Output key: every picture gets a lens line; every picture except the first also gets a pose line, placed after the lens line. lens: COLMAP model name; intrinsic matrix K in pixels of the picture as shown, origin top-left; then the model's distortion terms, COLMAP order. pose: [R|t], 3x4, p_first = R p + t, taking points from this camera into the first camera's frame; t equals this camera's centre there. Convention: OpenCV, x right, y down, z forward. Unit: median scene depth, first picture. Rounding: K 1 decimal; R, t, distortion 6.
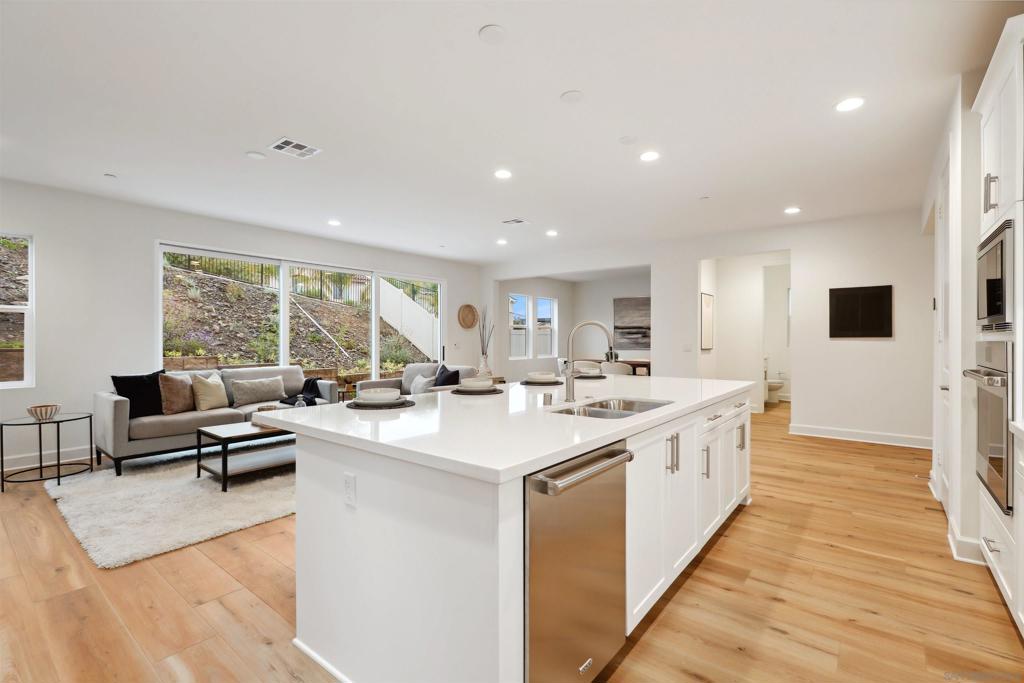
lens RADIAL K [[462.7, 0, 519.5], [0, 462.7, 341.3], [0, 0, 1]] dist [-0.000286, 0.000342]
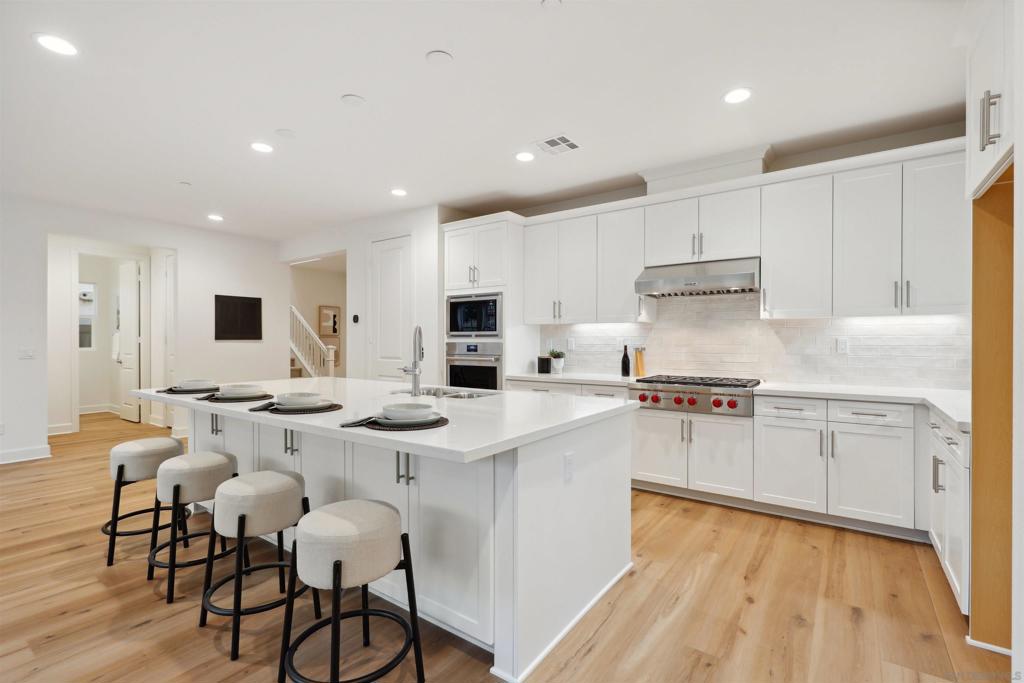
lens RADIAL K [[462.7, 0, 527.3], [0, 462.7, 340.0], [0, 0, 1]] dist [-0.000286, 0.000342]
pose [[-0.056343, -0.003586, 0.998405, -0.943407], [0.005015, 0.999980, 0.003875, -0.016371], [-0.998399, 0.005225, -0.056324, 0.696110]]
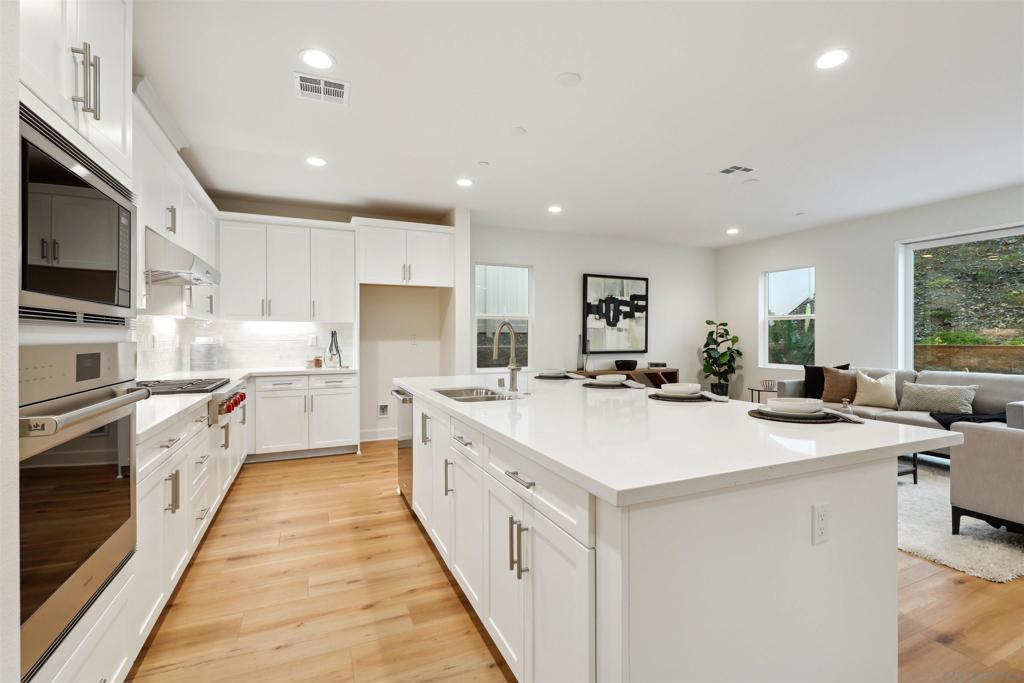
lens RADIAL K [[462.7, 0, 521.3], [0, 462.7, 337.8], [0, 0, 1]] dist [-0.000286, 0.000342]
pose [[-0.461311, 0.000719, -0.887238, 1.019639], [-0.000822, 0.999999, 0.001238, -0.007710], [0.887238, 0.001300, -0.461310, 1.387509]]
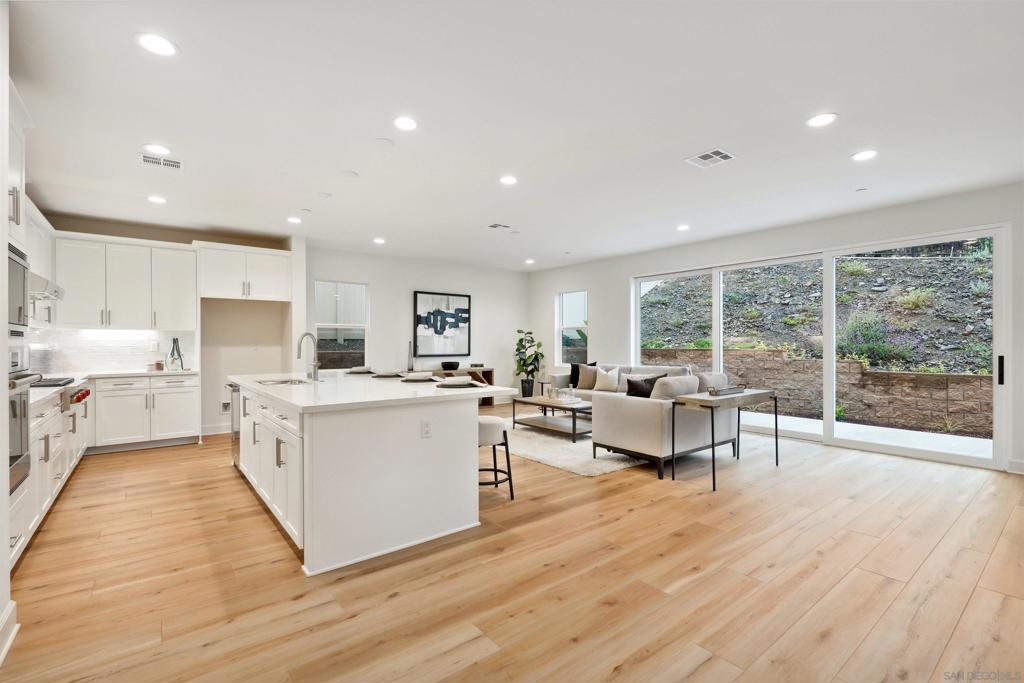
lens RADIAL K [[462.7, 0, 521.3], [0, 462.7, 344.8], [0, 0, 1]] dist [-0.000286, 0.000342]
pose [[-0.228665, 0.003145, -0.973500, 1.423506], [0.000460, 0.999995, 0.003122, -0.007472], [0.973505, 0.000266, -0.228665, 1.894162]]
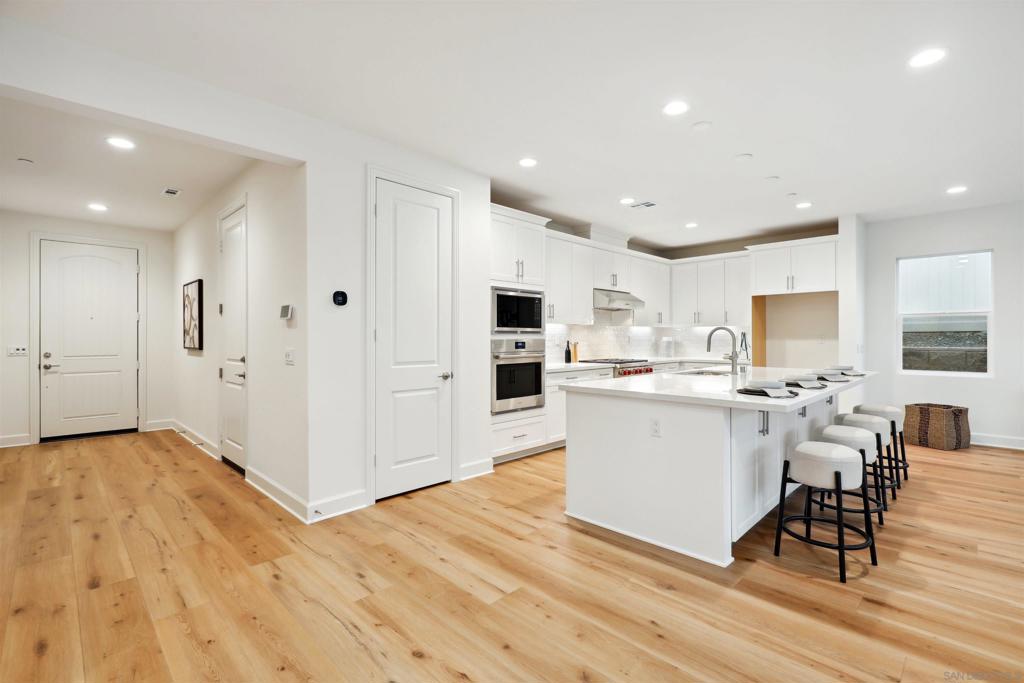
lens RADIAL K [[462.7, 0, 514.7], [0, 462.7, 334.9], [0, 0, 1]] dist [-0.000286, 0.000342]
pose [[-0.992853, 0.001617, 0.119335, 0.632678], [0.001178, 0.999992, -0.003748, -0.010599], [-0.119340, -0.003580, -0.992847, 2.481852]]
